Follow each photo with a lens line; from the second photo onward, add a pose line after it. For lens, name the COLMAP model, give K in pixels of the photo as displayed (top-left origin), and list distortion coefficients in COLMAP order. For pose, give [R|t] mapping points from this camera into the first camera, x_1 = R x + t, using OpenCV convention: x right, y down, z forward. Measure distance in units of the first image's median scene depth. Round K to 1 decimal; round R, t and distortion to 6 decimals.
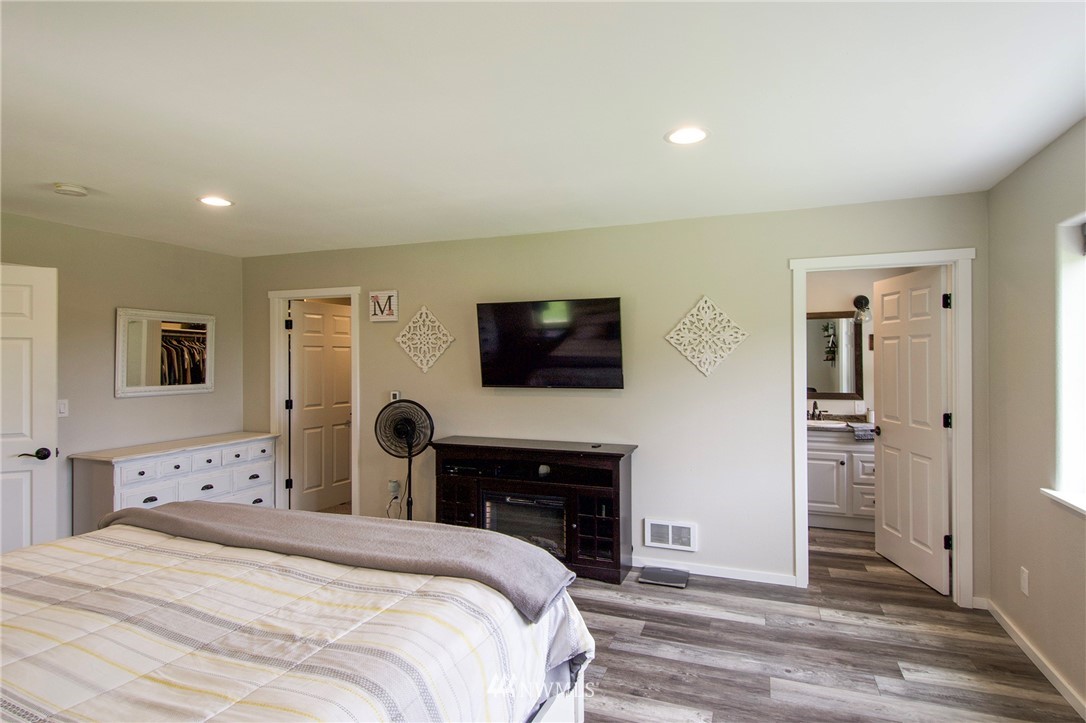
lens RADIAL K [[598.8, 0, 549.6], [0, 598.8, 357.0], [0, 0, 1]] dist [0.035403, -0.019637]
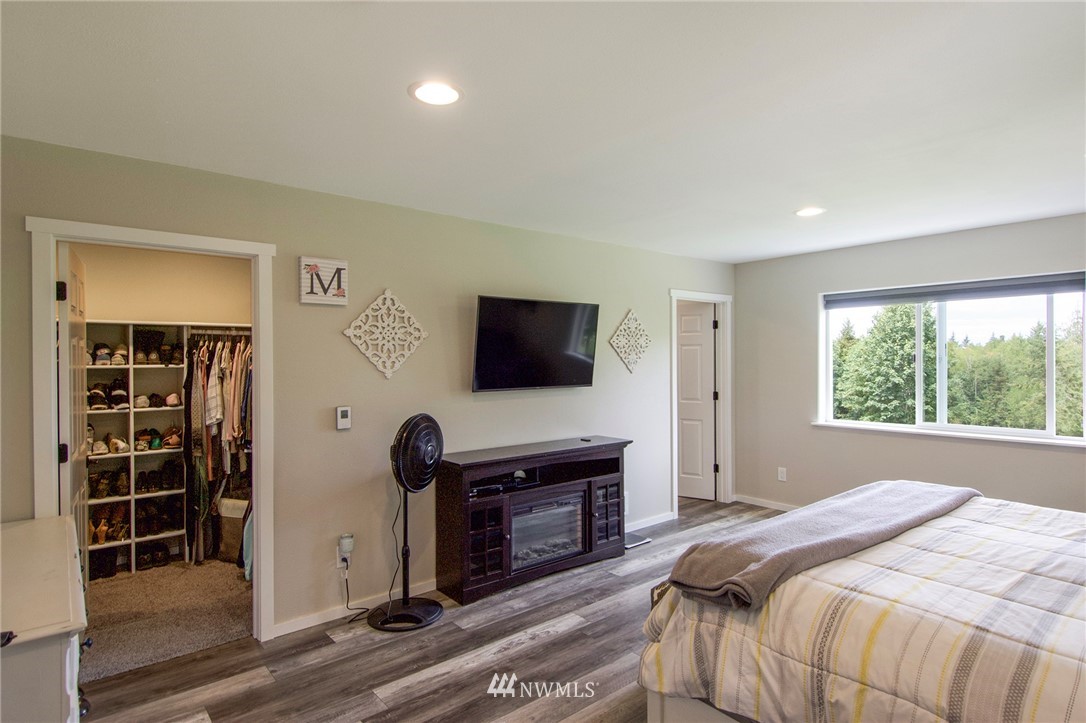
lens RADIAL K [[598.8, 0, 550.4], [0, 598.8, 365.1], [0, 0, 1]] dist [0.035403, -0.019637]
pose [[0.465325, -0.006492, 0.885116, -0.779079], [0.004733, 0.999977, 0.004846, 0.006801], [-0.885127, 0.001935, 0.465345, 0.476007]]
